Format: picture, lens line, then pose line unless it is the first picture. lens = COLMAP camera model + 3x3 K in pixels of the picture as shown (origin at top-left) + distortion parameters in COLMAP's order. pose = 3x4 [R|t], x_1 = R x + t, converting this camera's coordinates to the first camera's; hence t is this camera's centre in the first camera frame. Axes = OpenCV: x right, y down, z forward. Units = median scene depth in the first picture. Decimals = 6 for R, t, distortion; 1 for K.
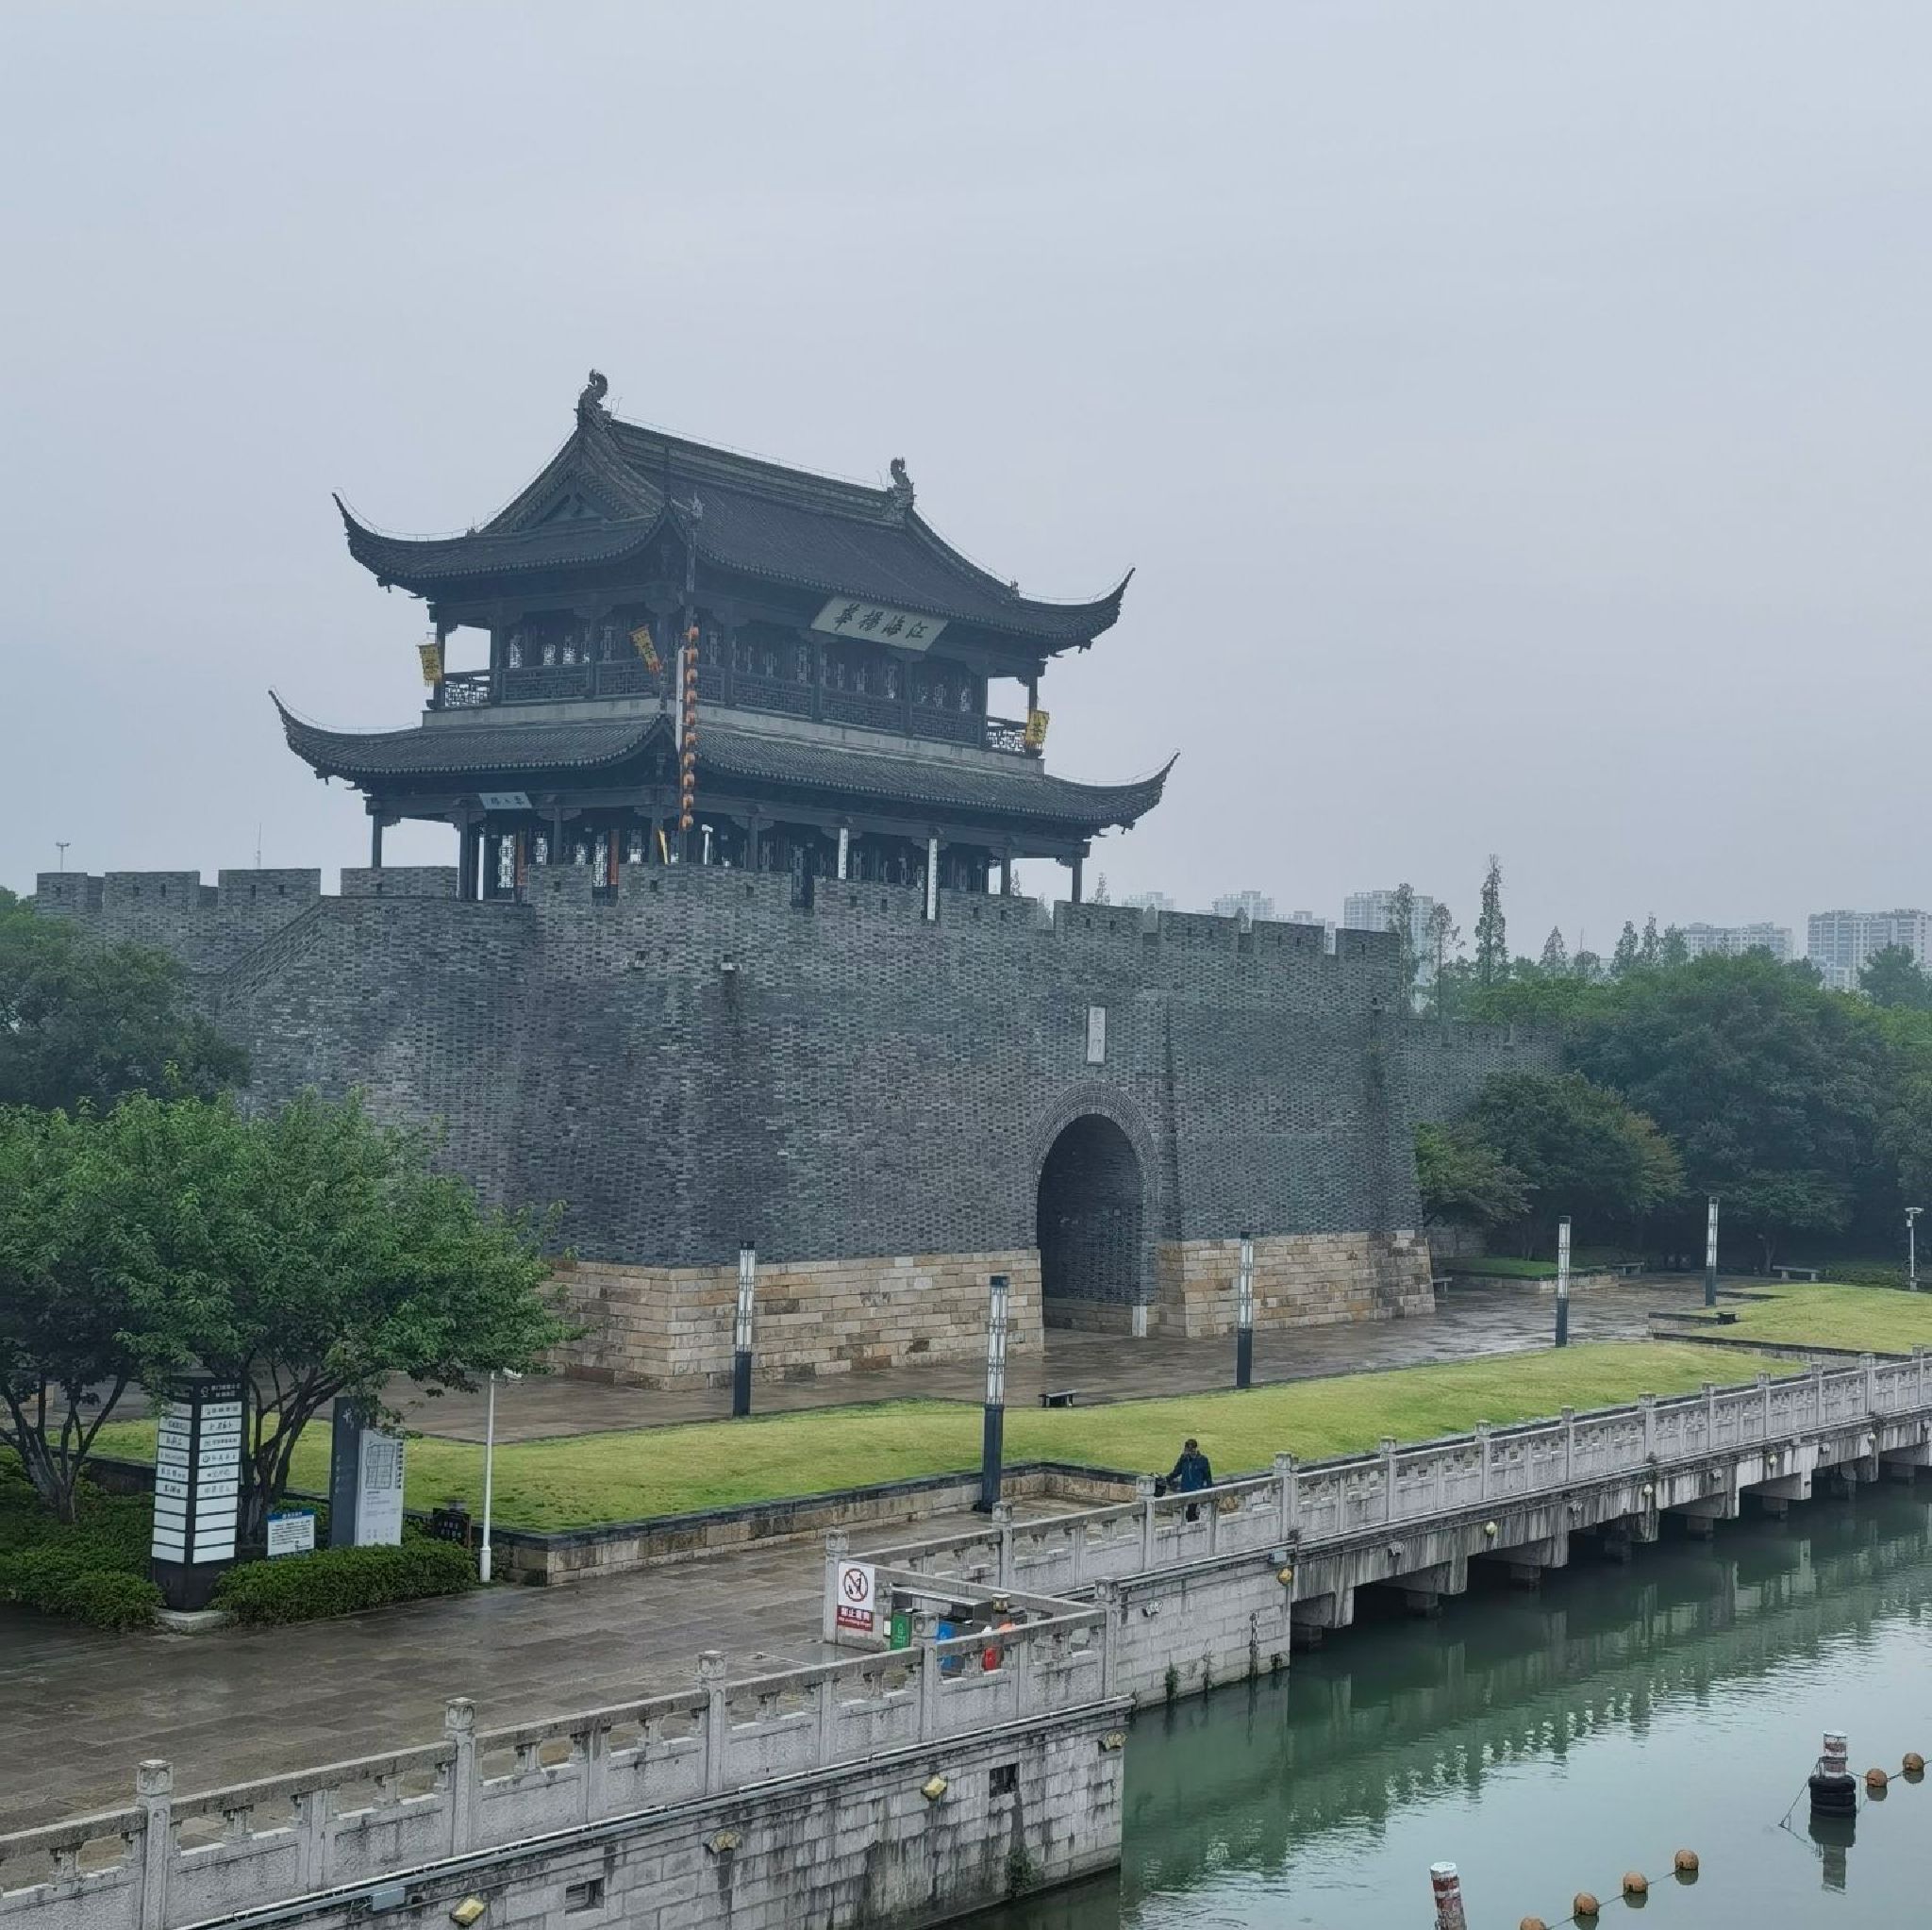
lens RADIAL K [[2901.7, 0, 971.9], [0, 2901.7, 969.0], [0, 0, 1]] dist [0.119802, 0.000000]
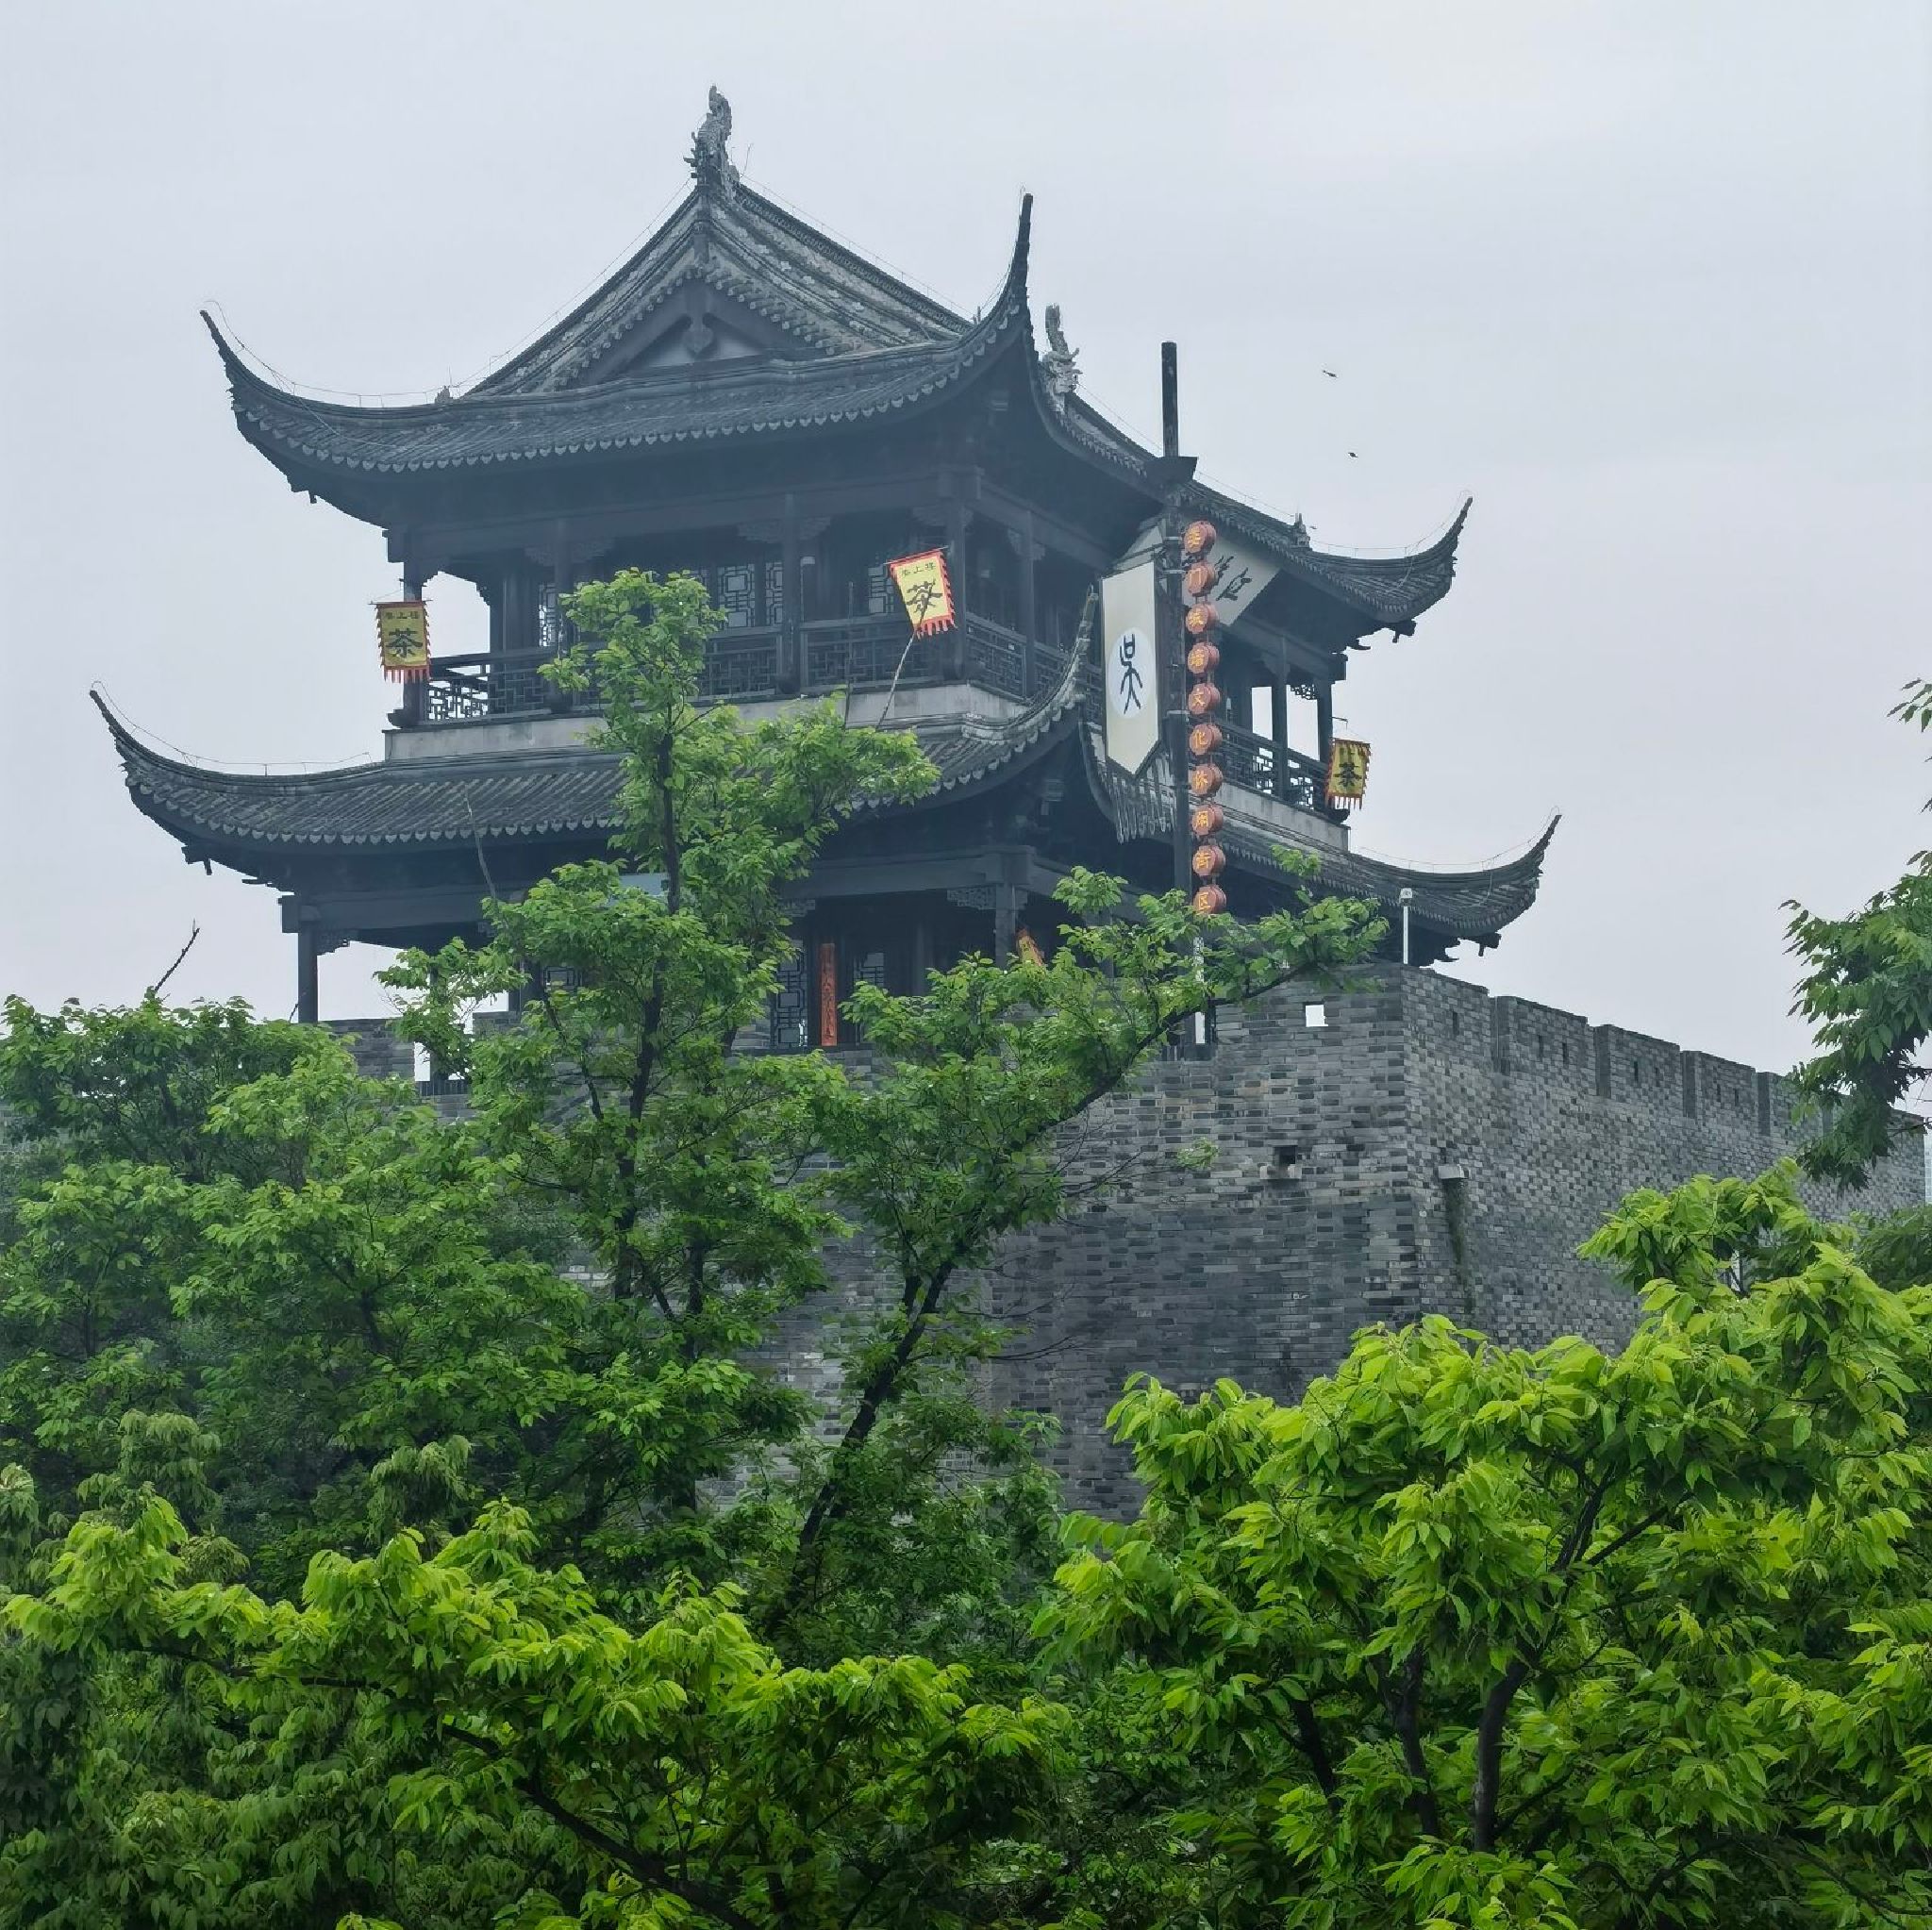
lens RADIAL K [[4038.2, 0, 961.0], [0, 4038.2, 960.2], [0, 0, 1]] dist [0.155841, 0.000000]
pose [[0.964229, -0.020262, 0.264297, -0.280763], [0.040137, 0.996738, -0.070017, 0.006634], [-0.262016, 0.078120, 0.961896, 0.284404]]
